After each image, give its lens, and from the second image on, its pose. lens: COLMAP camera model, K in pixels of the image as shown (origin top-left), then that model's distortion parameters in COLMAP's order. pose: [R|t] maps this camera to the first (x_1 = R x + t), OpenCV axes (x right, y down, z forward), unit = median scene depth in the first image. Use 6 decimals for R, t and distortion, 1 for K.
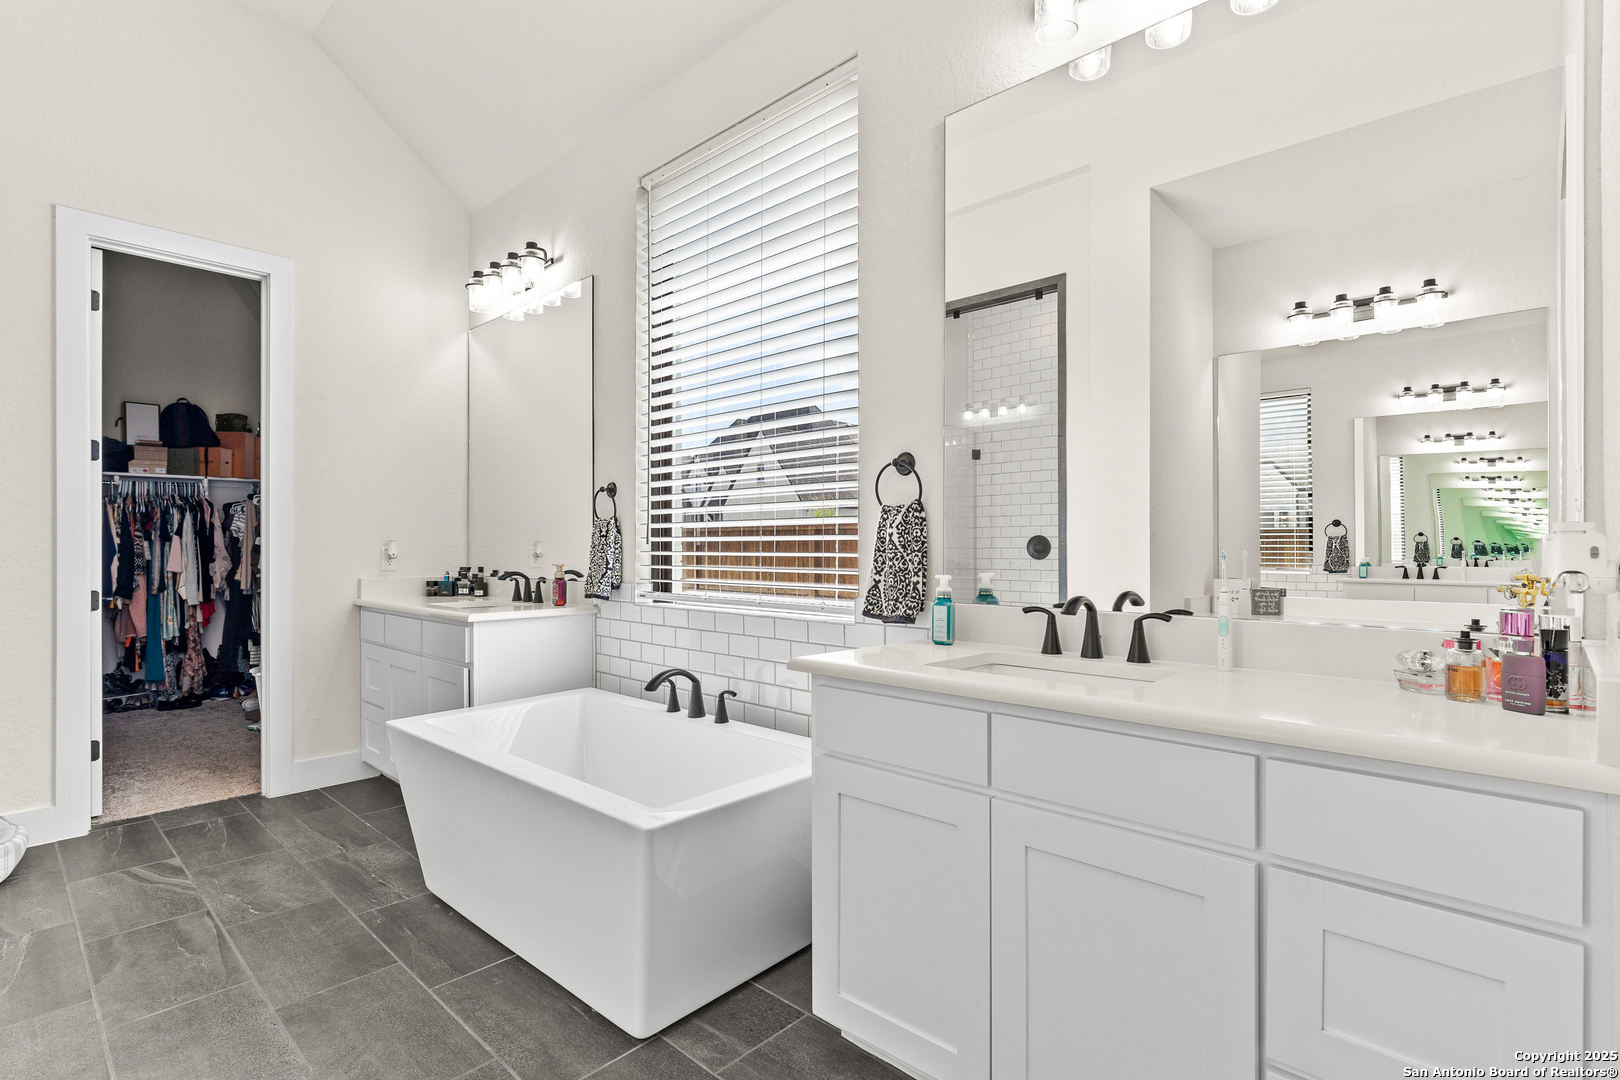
lens RADIAL K [[762.3, 0, 805.4], [0, 762.3, 542.5], [0, 0, 1]] dist [0.001213, -0.001442]
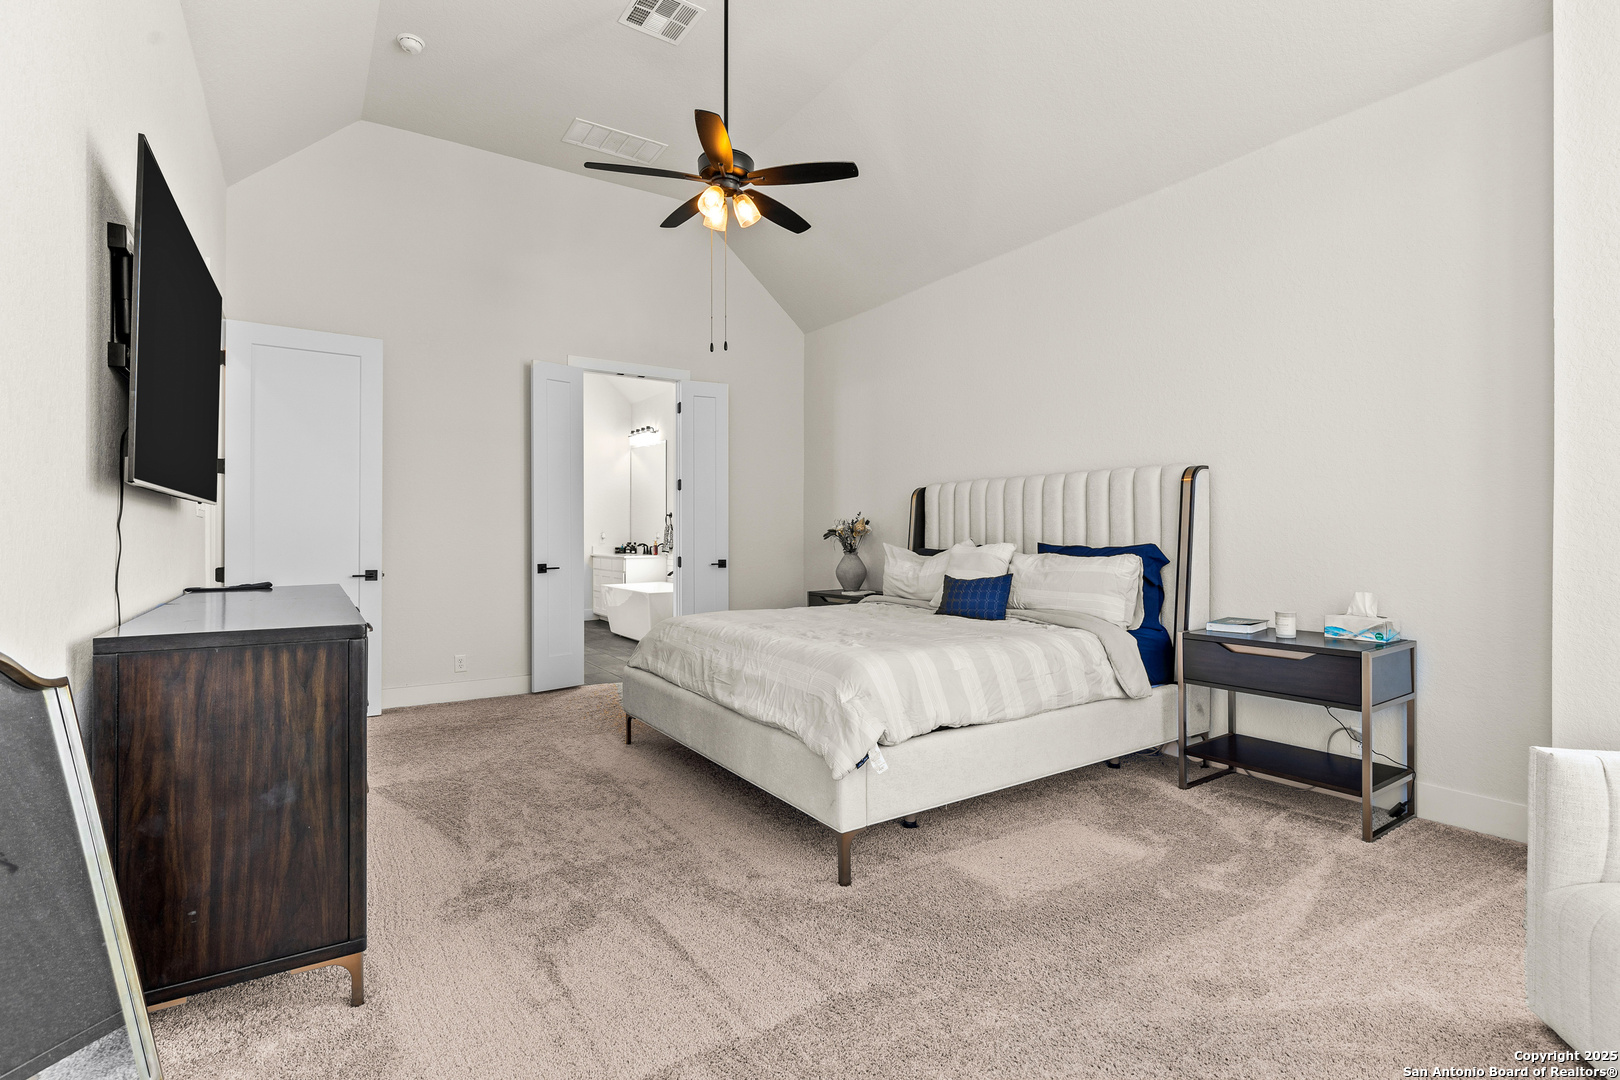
lens RADIAL K [[762.3, 0, 808.8], [0, 762.3, 535.7], [0, 0, 1]] dist [0.001213, -0.001442]
pose [[0.972575, 0.001246, -0.232584, 0.853487], [0.000677, 0.999966, 0.008185, -0.012369], [0.232587, -0.008118, 0.972542, -1.565838]]
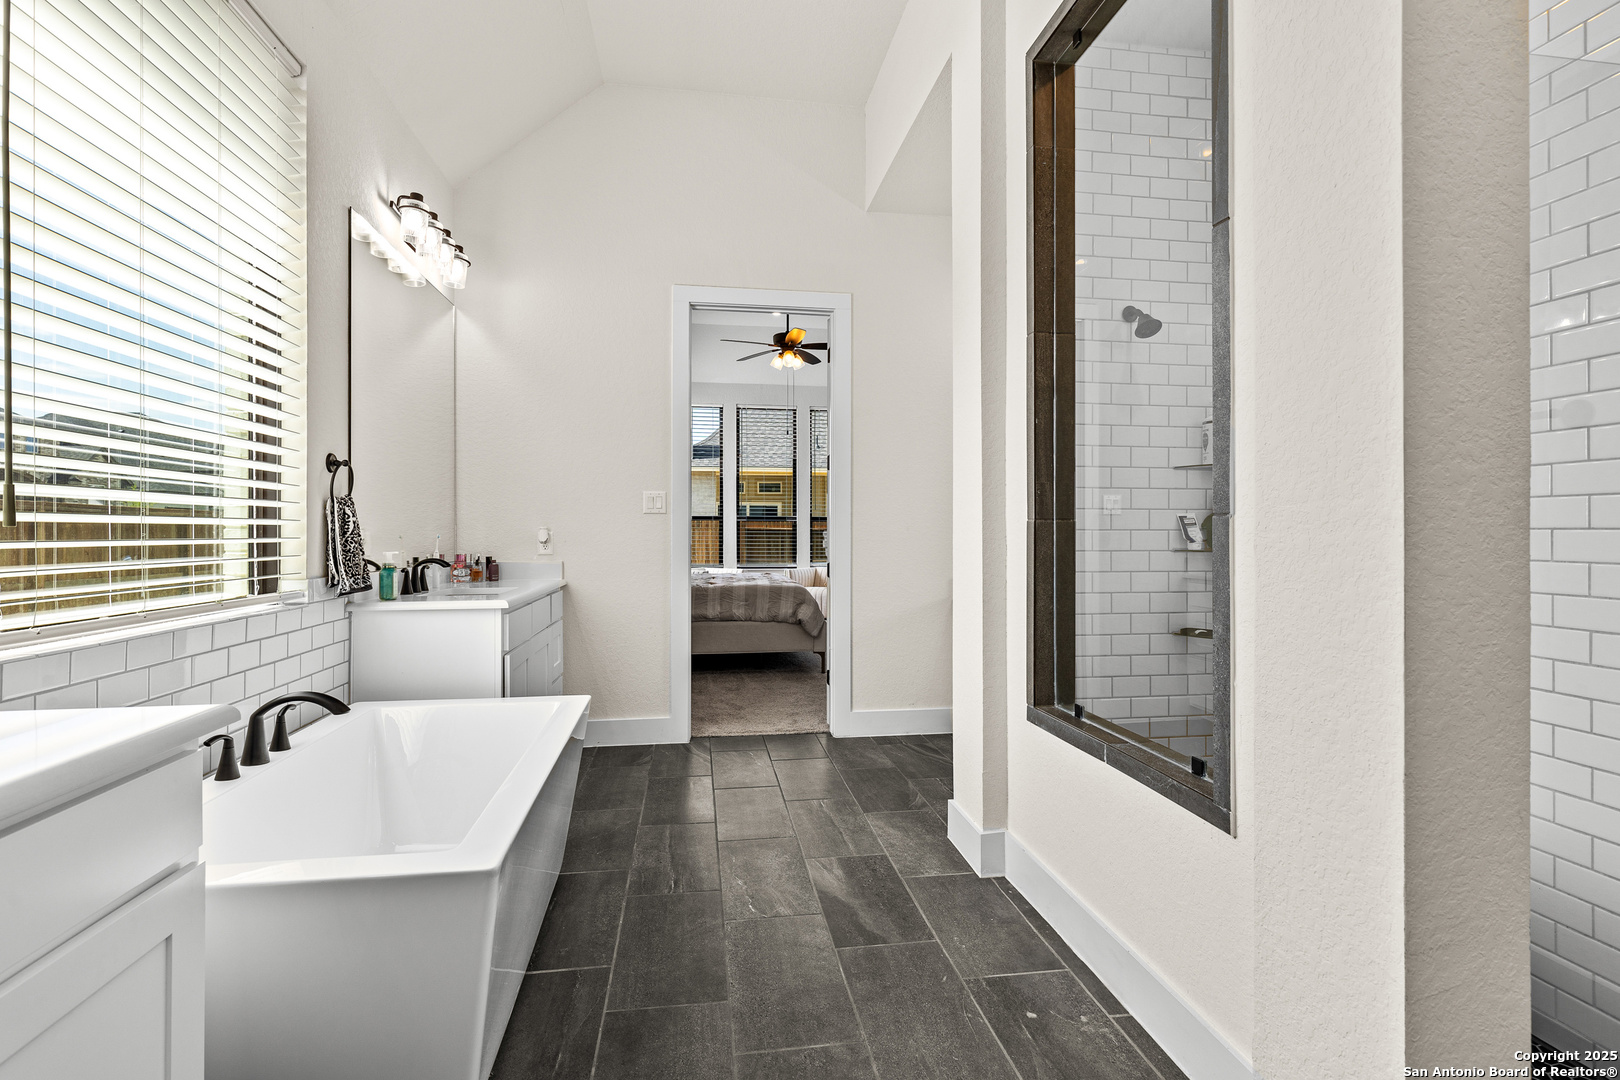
lens RADIAL K [[762.3, 0, 810.6], [0, 762.3, 538.2], [0, 0, 1]] dist [0.001213, -0.001442]
pose [[-0.782761, -0.001941, 0.622319, -0.999909], [-0.001131, 0.999998, 0.001697, 0.010039], [-0.622321, 0.000624, -0.782762, 1.223168]]
